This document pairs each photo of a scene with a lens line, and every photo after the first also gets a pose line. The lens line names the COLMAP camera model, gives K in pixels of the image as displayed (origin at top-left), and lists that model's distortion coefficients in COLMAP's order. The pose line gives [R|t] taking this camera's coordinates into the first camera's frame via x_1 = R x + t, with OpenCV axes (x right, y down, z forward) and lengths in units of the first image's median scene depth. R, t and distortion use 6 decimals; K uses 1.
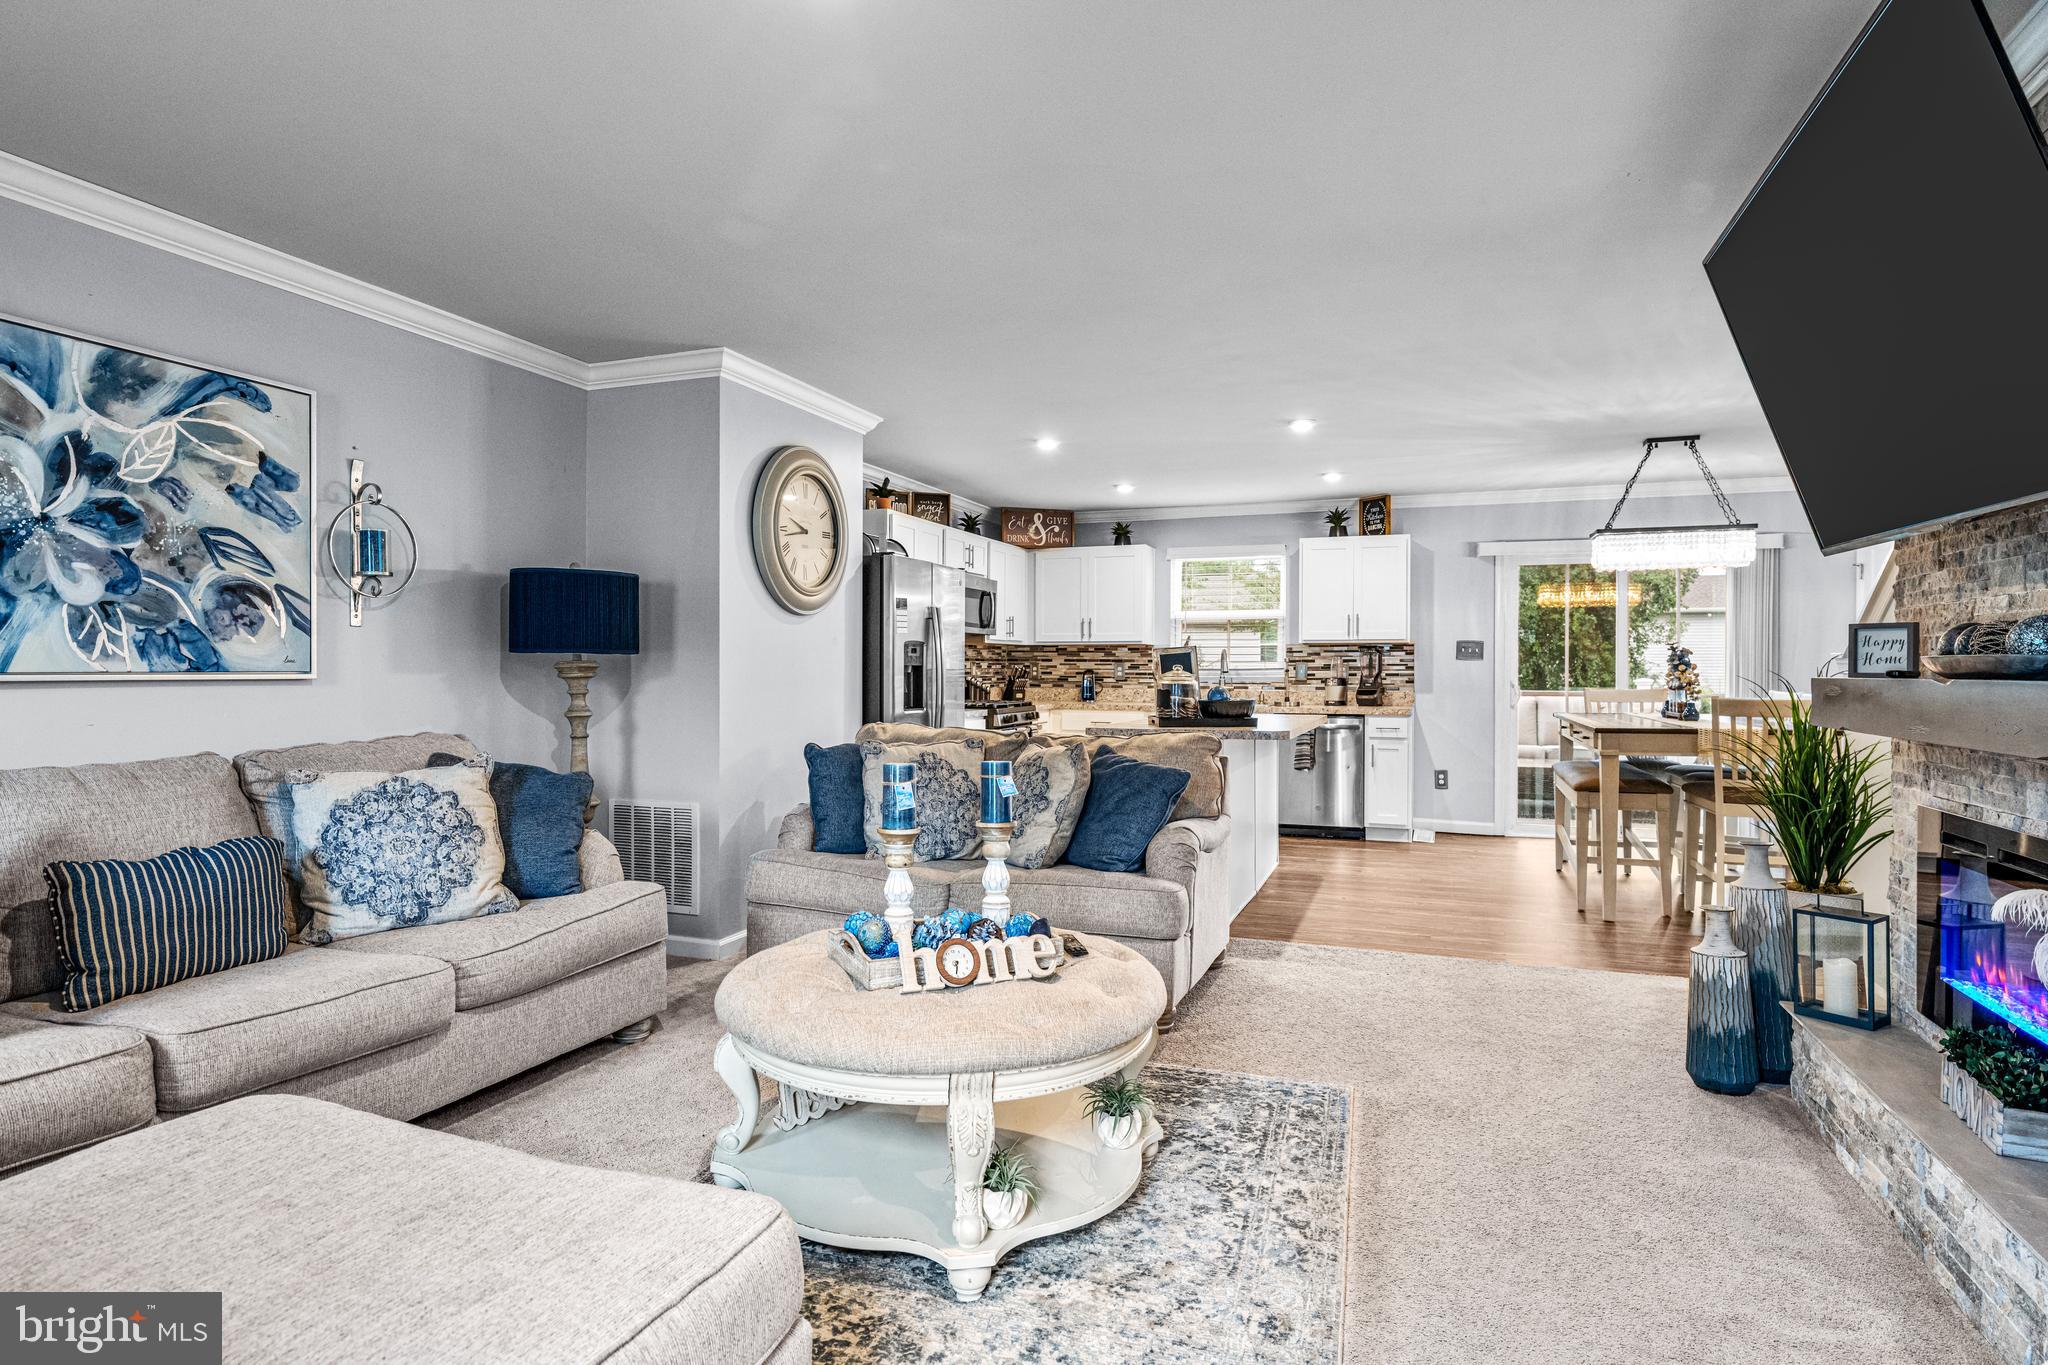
lens RADIAL K [[1084.6, 0, 1028.5], [0, 1084.6, 672.0], [0, 0, 1]] dist [0.005518, -0.002768]
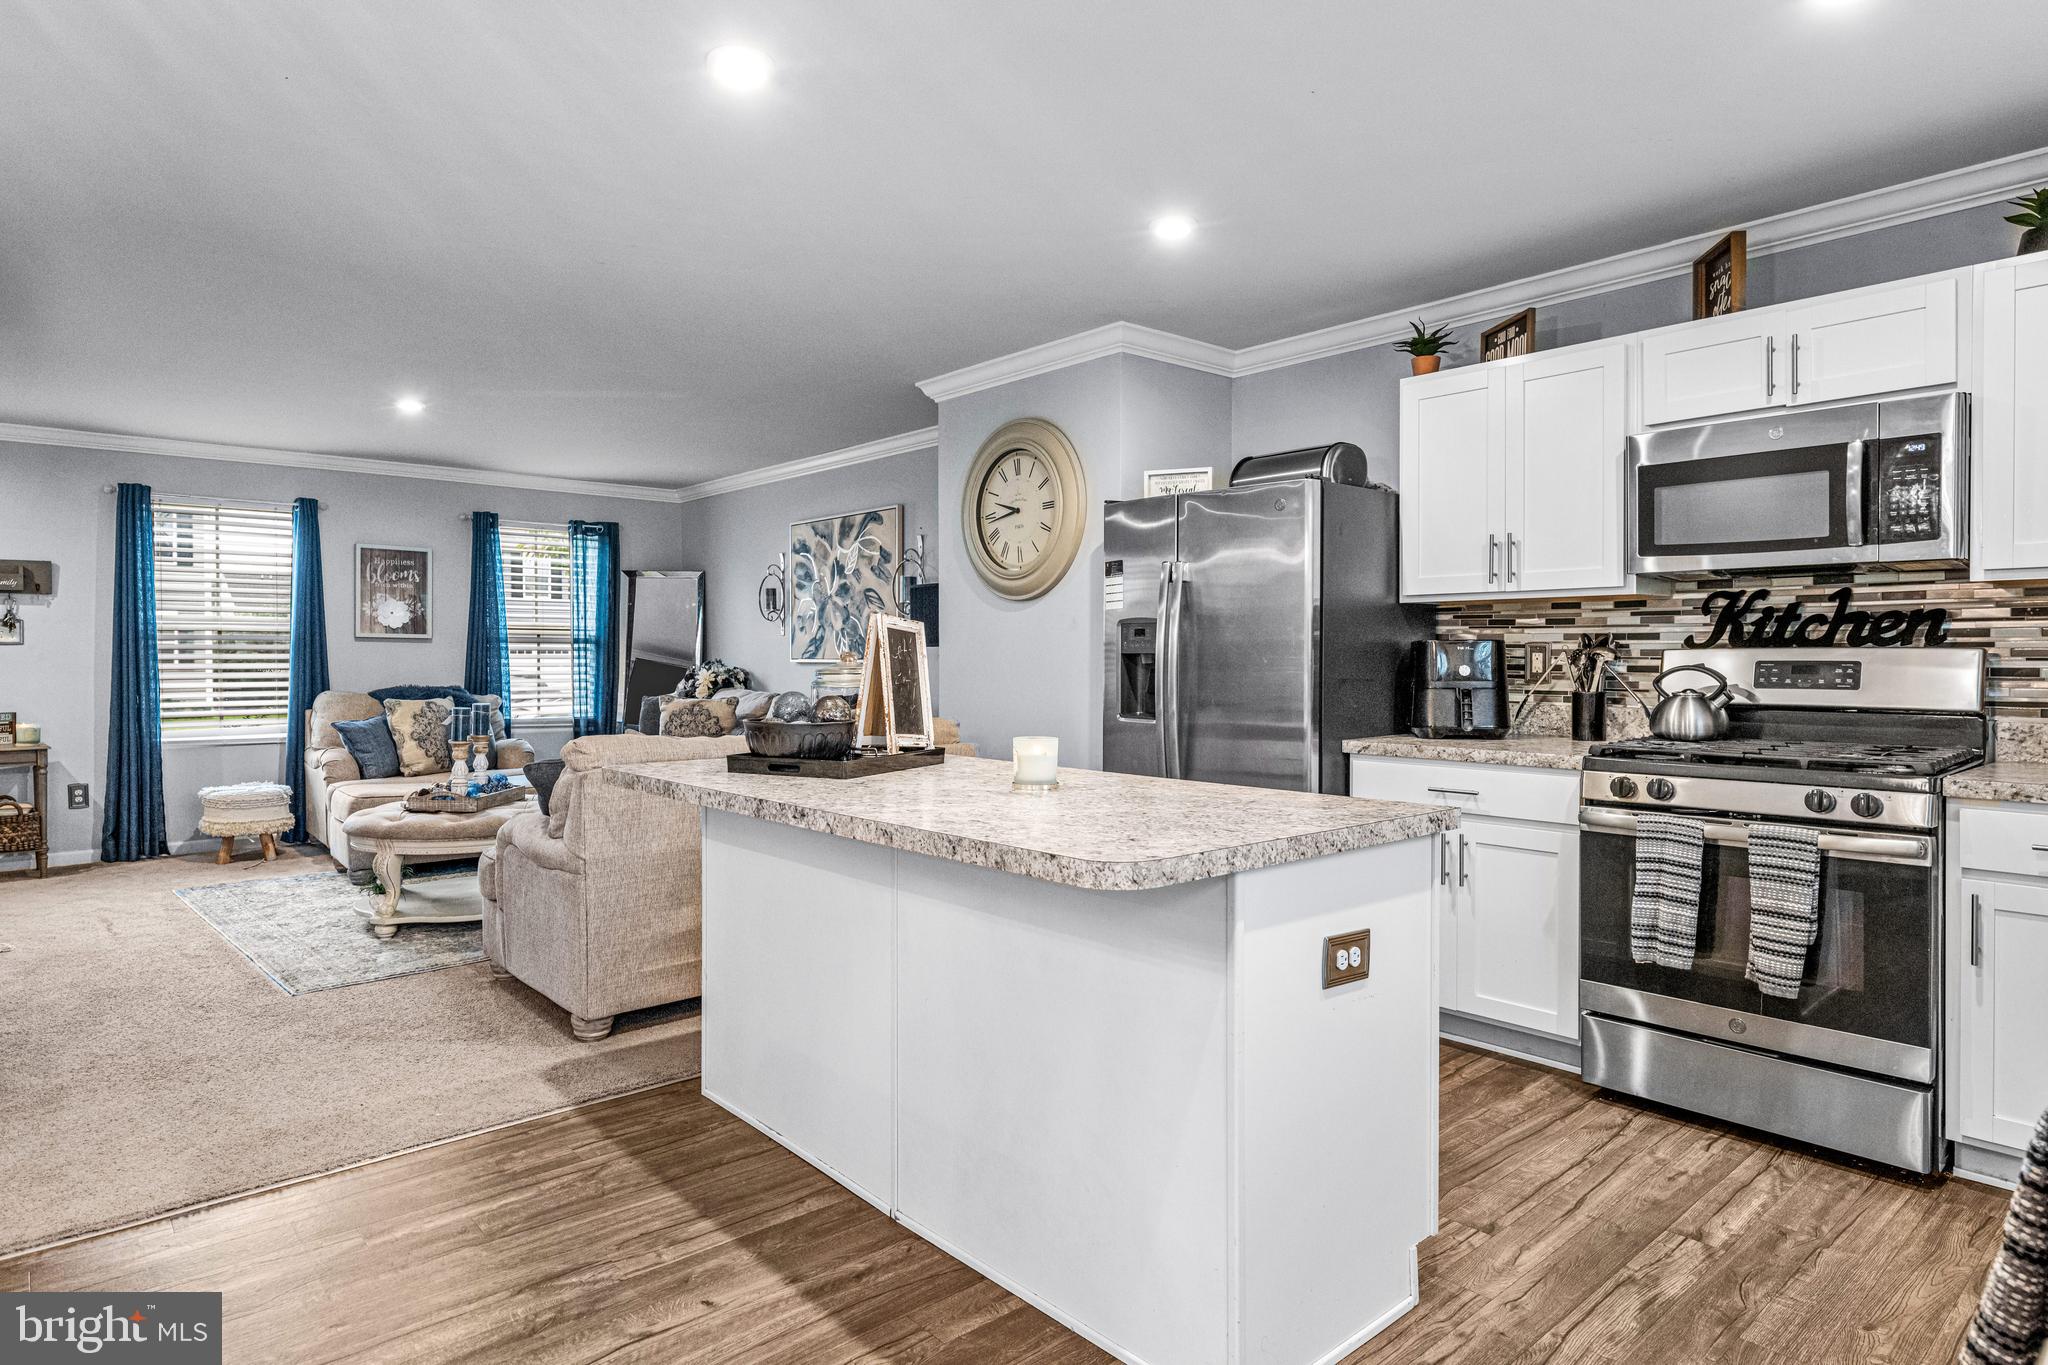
lens RADIAL K [[1145.8, 0, 1026.1], [0, 1145.8, 669.2], [0, 0, 1]] dist [0.005652, -0.002237]
pose [[-0.467754, 0.011044, -0.883790, 0.435988], [-0.002105, 0.999905, 0.013610, -0.004355], [0.883856, 0.008227, -0.467687, 0.964286]]
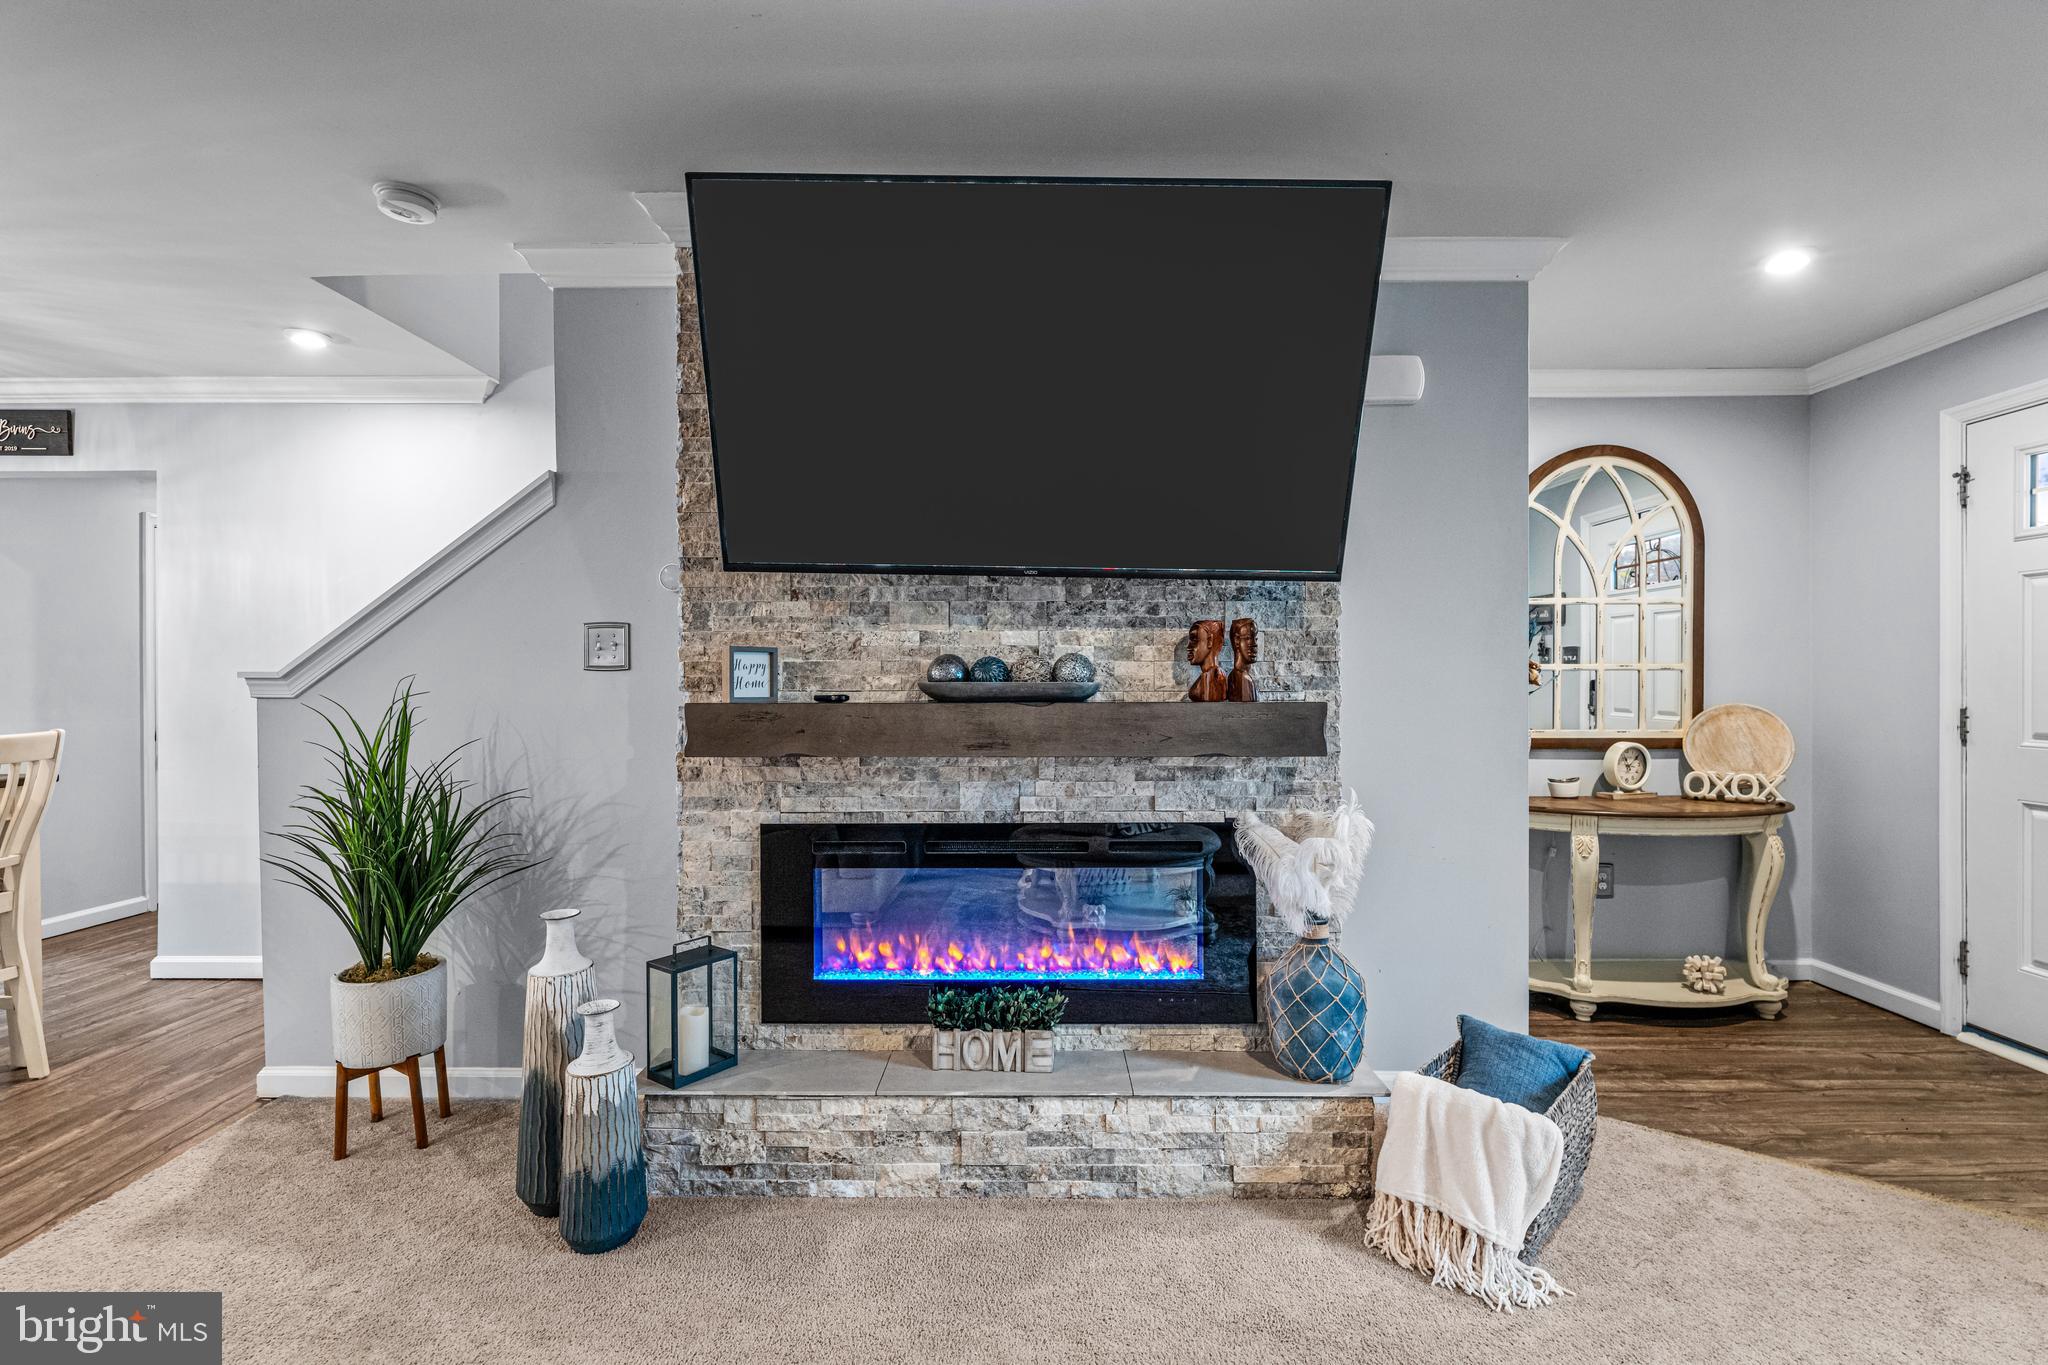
lens RADIAL K [[929.2, 0, 1021.8], [0, 929.2, 685.6], [0, 0, 1]] dist [0.002597, -0.000616]
pose [[-0.342044, -0.005263, 0.939669, -0.034597], [0.002941, 0.999973, 0.006671, -0.005374], [-0.939679, 0.005045, -0.342020, 0.389886]]
